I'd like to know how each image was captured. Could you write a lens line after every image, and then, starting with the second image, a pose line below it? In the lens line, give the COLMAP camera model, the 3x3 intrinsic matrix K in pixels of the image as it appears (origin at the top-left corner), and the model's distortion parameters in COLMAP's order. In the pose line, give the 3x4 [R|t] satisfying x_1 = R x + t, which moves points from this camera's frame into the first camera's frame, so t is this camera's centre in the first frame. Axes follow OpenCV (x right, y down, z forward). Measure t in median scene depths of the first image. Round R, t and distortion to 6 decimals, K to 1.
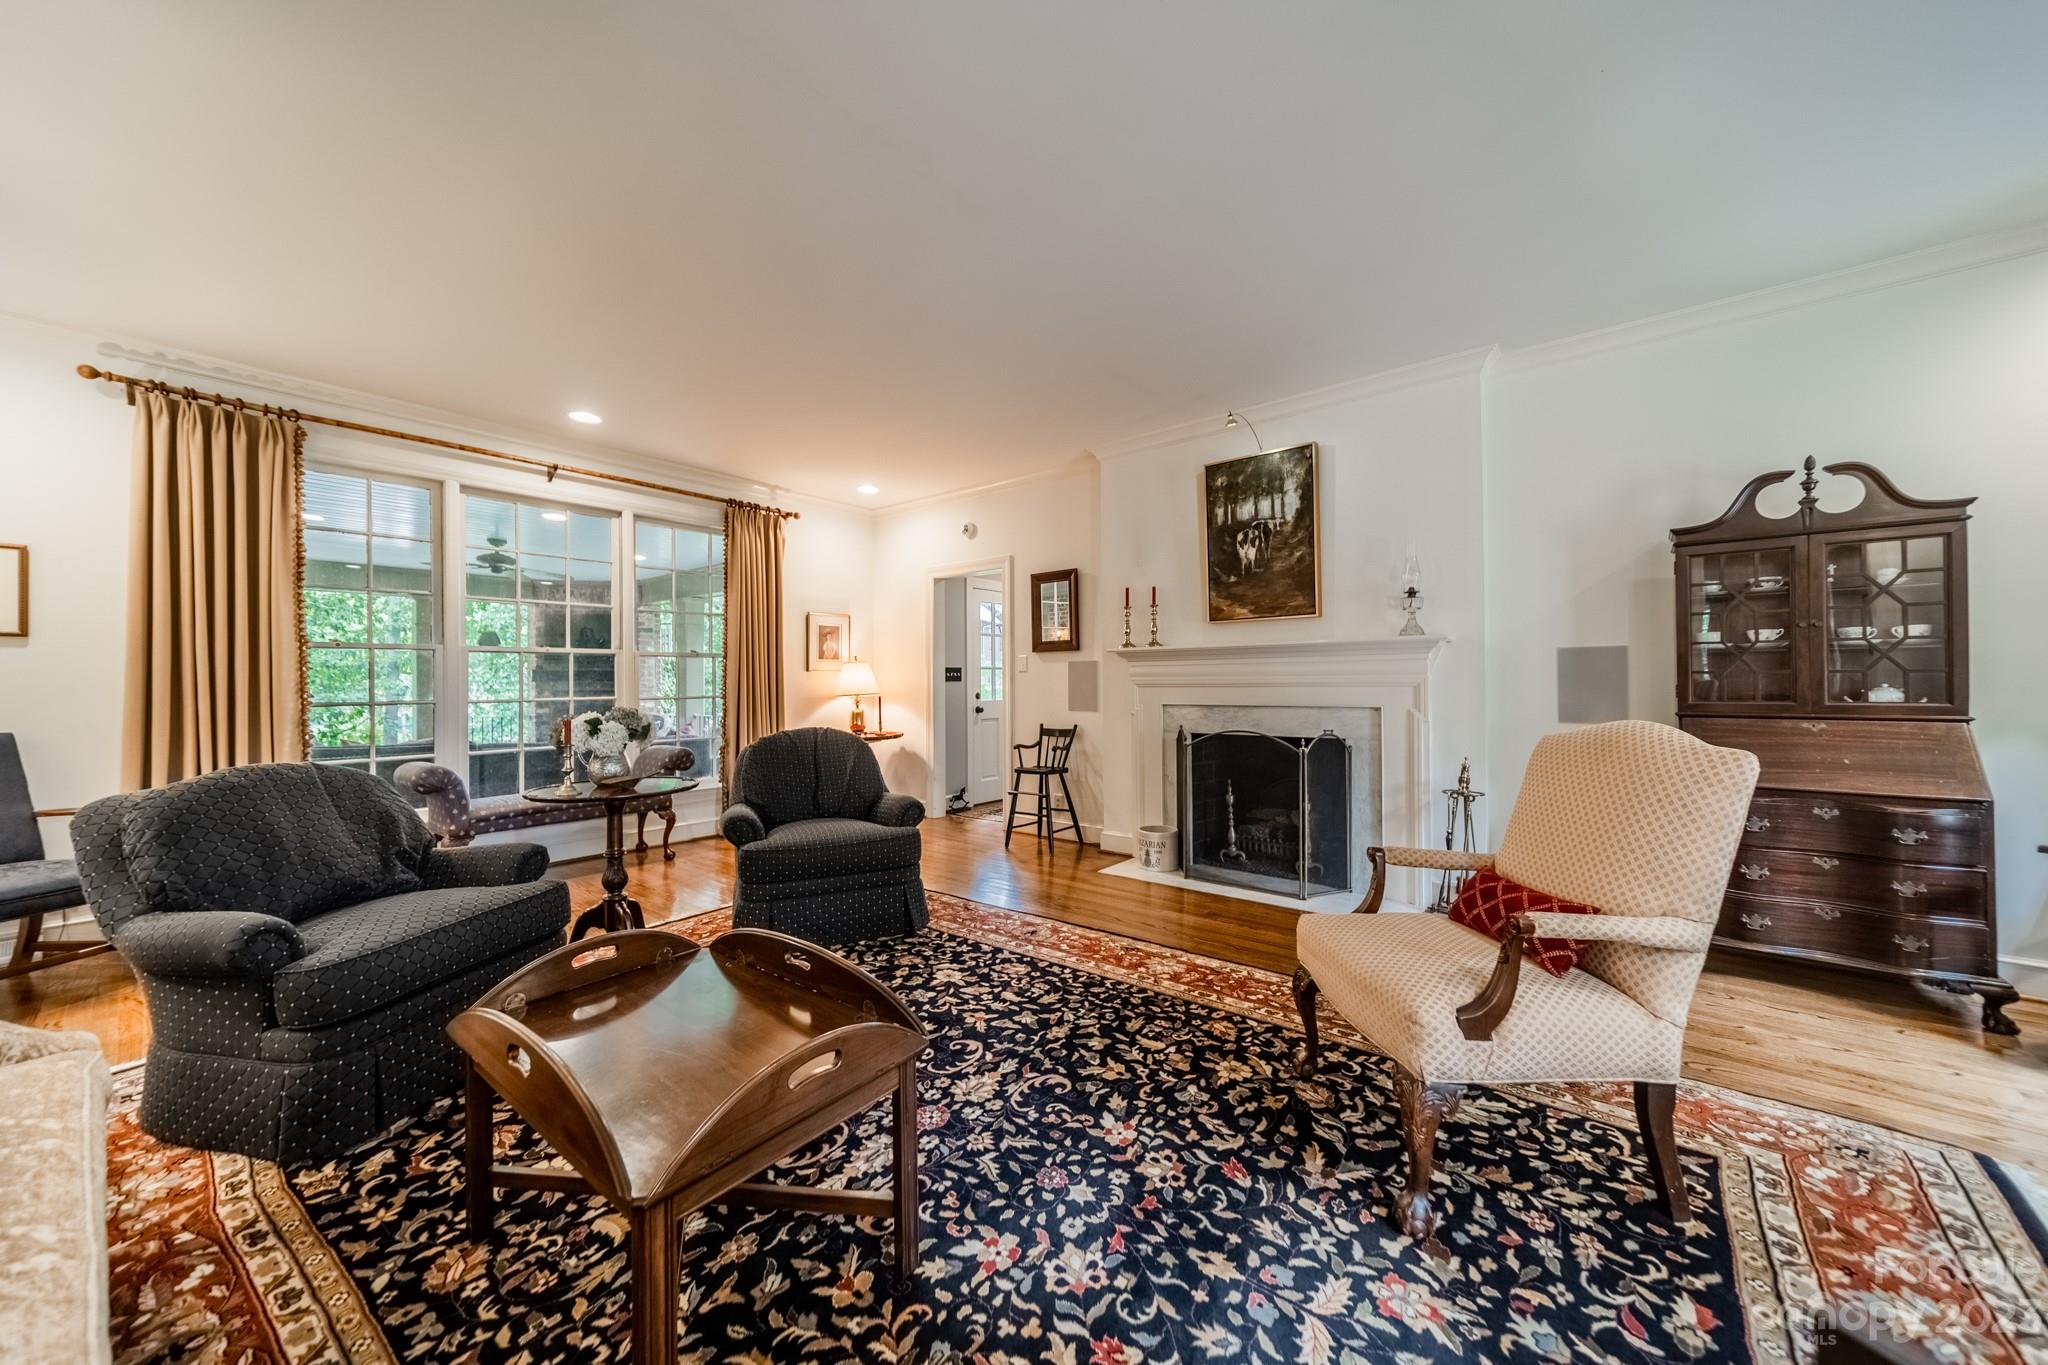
lens RADIAL K [[726.1, 0, 1024.1], [0, 726.1, 677.7], [0, 0, 1]] dist [0.008204, 0.000247]
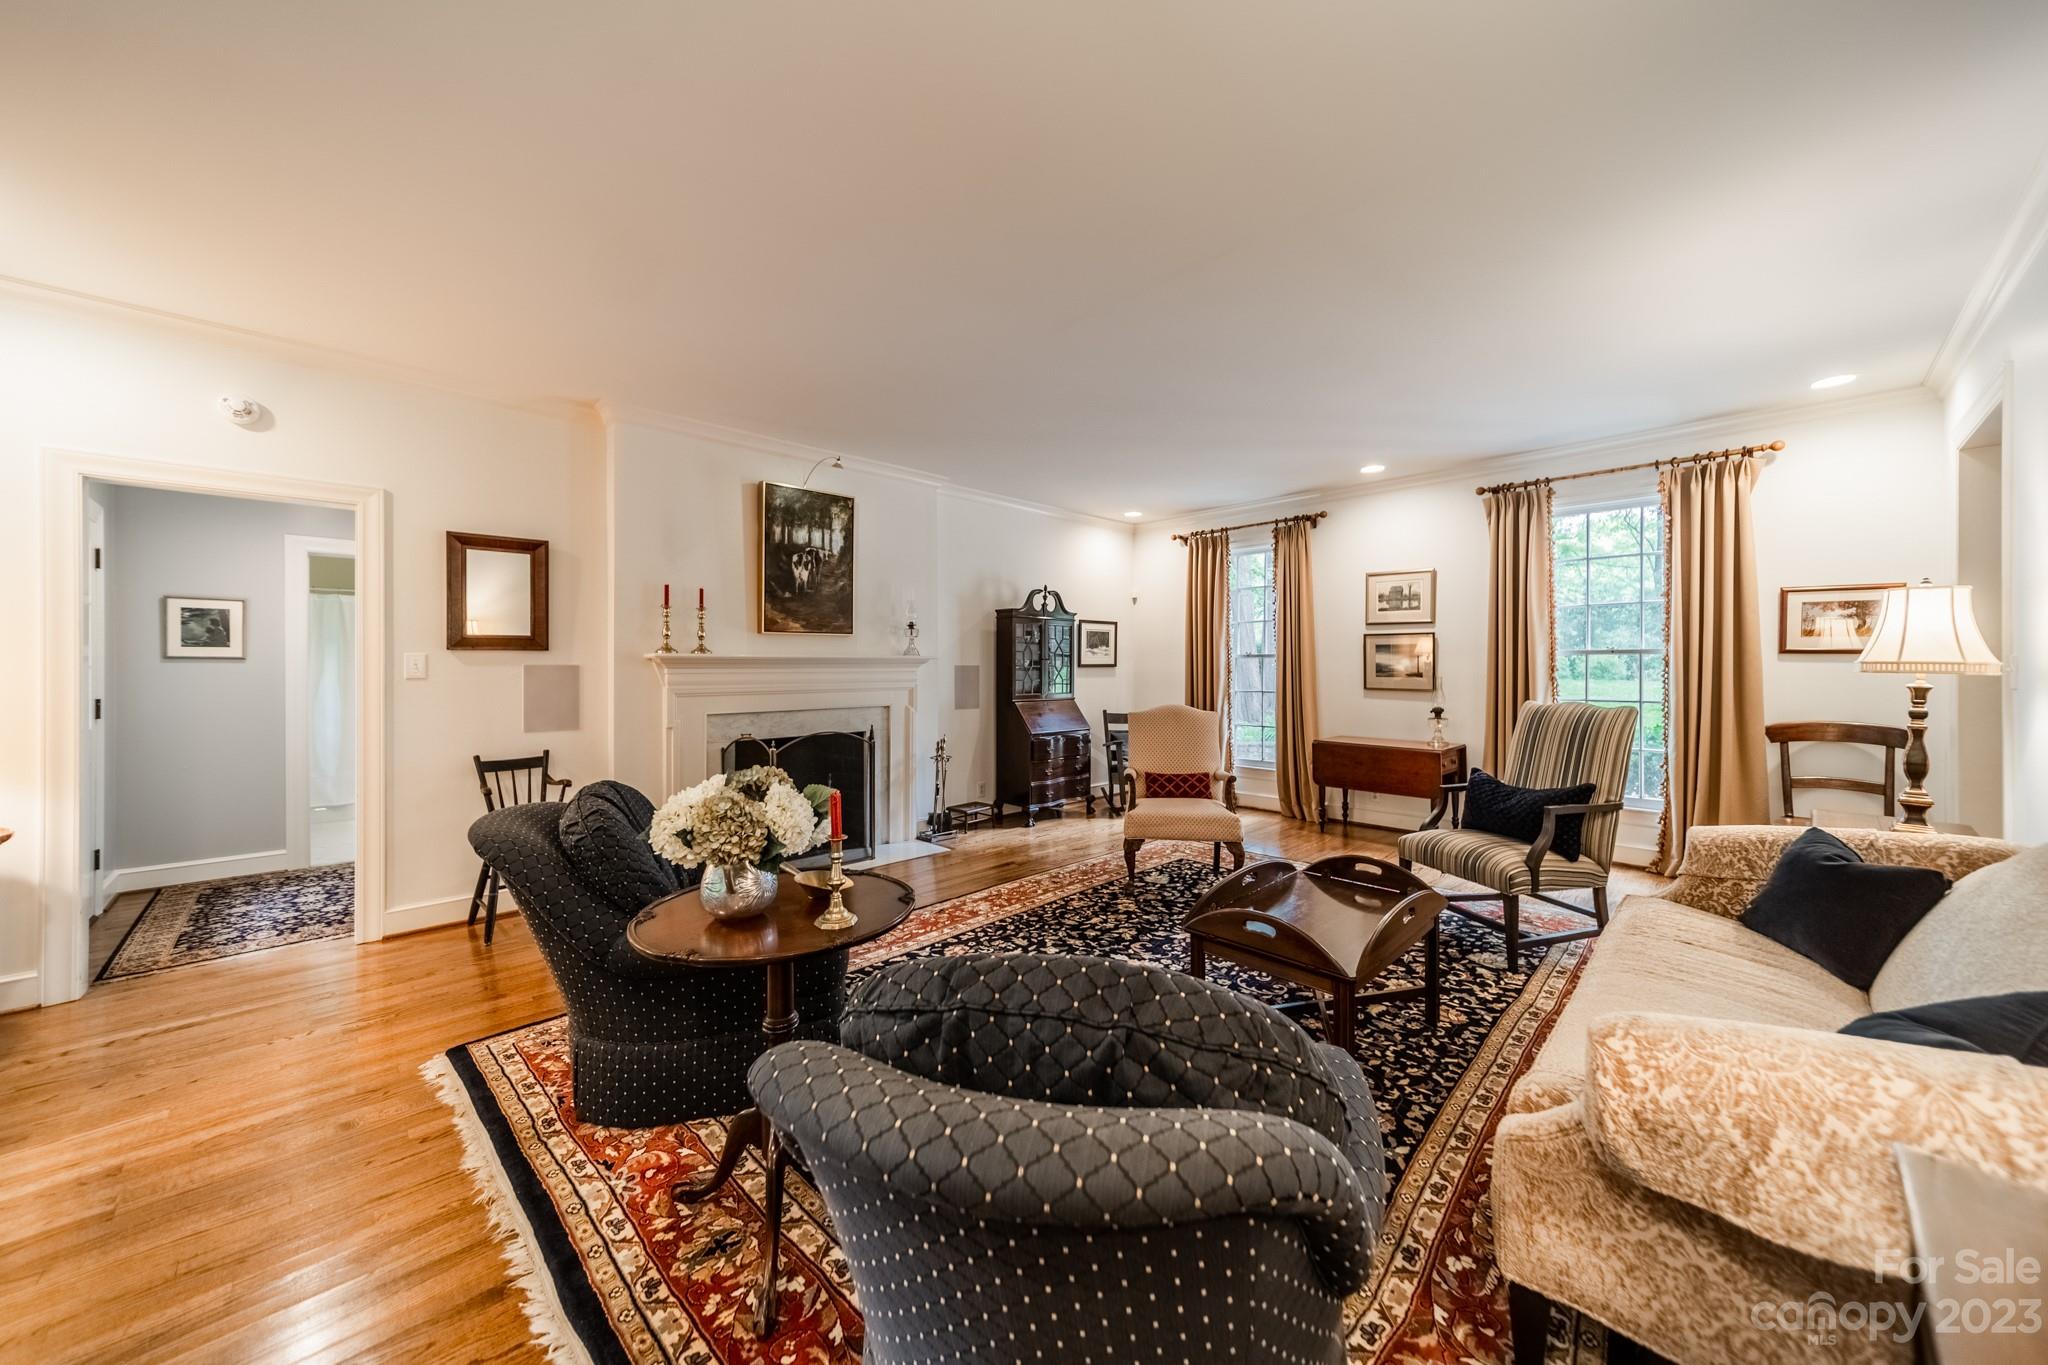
lens RADIAL K [[726.1, 0, 1049.3], [0, 726.1, 666.8], [0, 0, 1]] dist [0.008204, 0.000247]
pose [[0.098142, 0.005830, 0.995155, -1.132026], [-0.005145, 0.999972, -0.005350, -0.036072], [-0.995159, -0.004595, 0.098170, 0.749565]]
